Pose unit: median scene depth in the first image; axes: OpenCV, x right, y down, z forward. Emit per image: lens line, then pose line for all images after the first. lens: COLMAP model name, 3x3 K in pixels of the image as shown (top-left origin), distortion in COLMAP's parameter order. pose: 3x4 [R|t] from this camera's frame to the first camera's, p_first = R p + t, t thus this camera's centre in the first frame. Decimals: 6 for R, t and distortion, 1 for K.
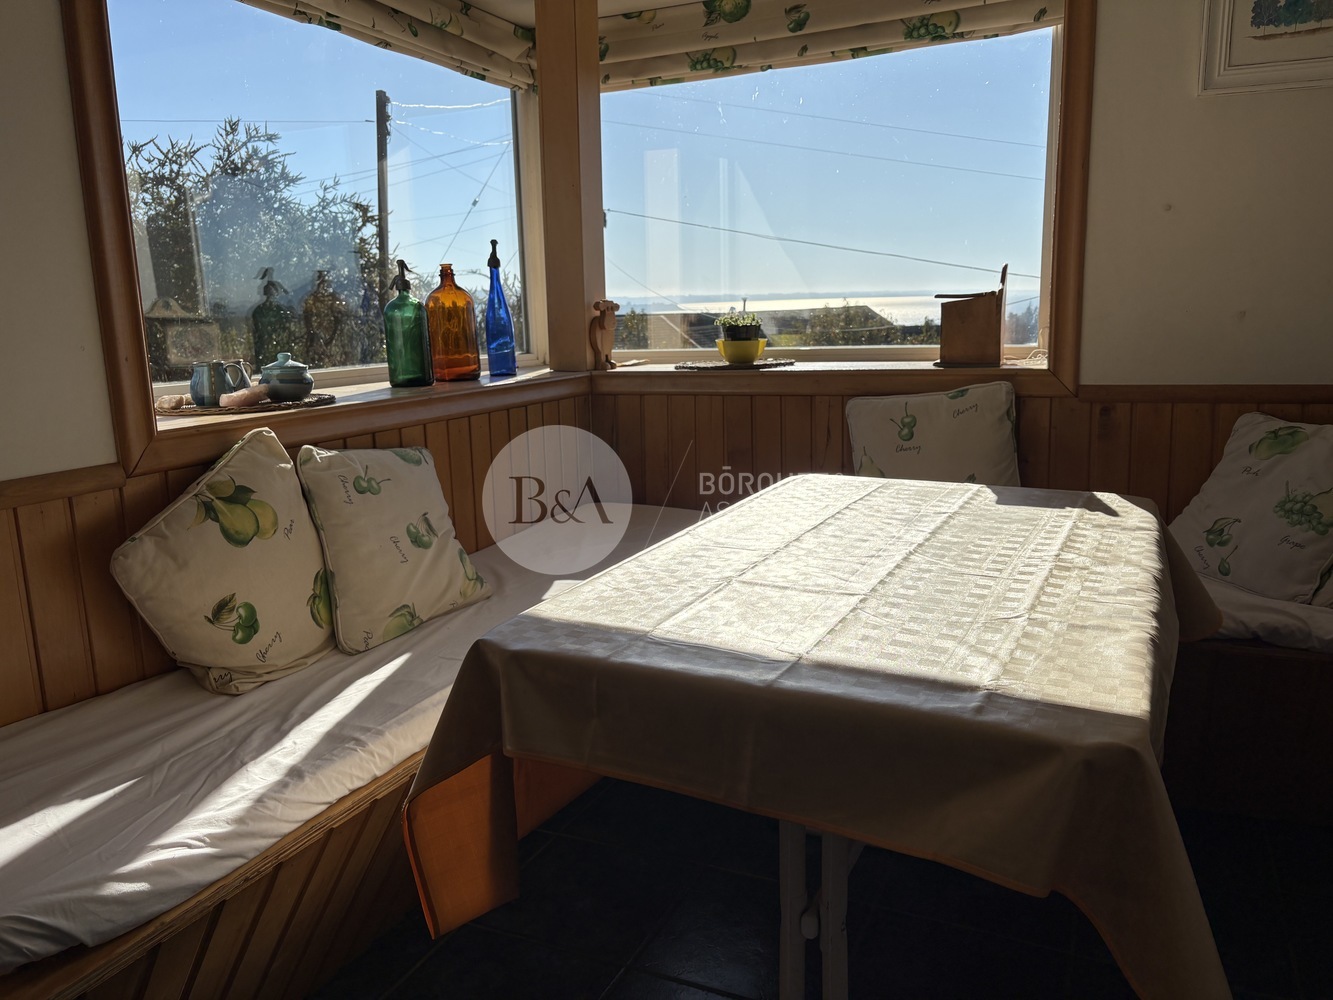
lens RADIAL K [[1012.5, 0, 660.8], [0, 1012.5, 500.6], [0, 0, 1]] dist [0.030518, -0.034398]
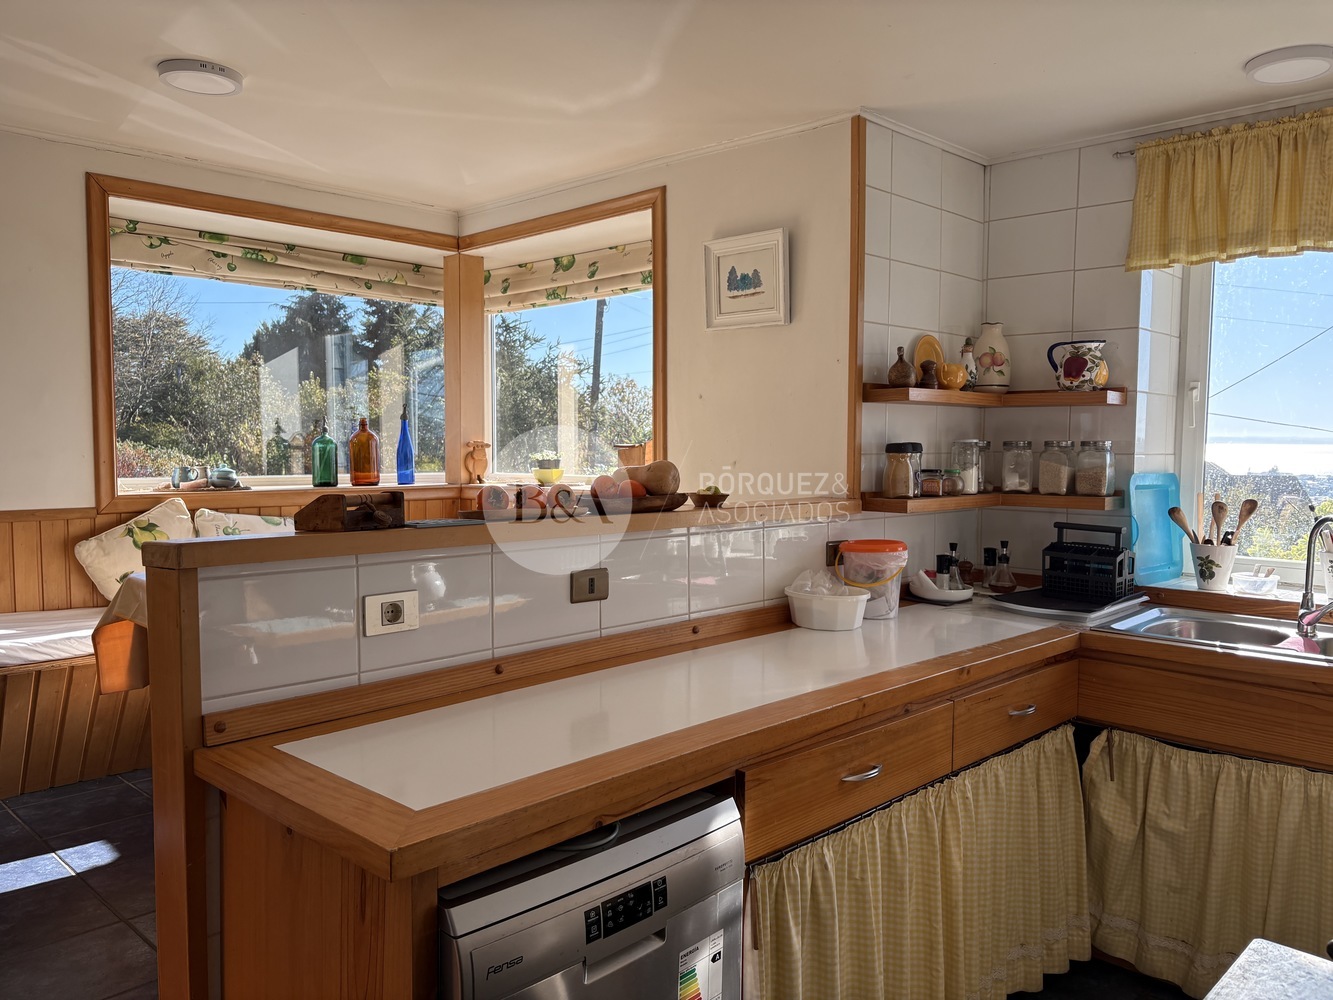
lens RADIAL K [[1012.5, 0, 668.7], [0, 1012.5, 502.7], [0, 0, 1]] dist [0.030518, -0.034398]
pose [[0.948355, 0.045668, -0.313906, 1.046158], [-0.086042, 0.989517, -0.115988, 0.079335], [0.305319, 0.137007, 0.942343, -0.554934]]
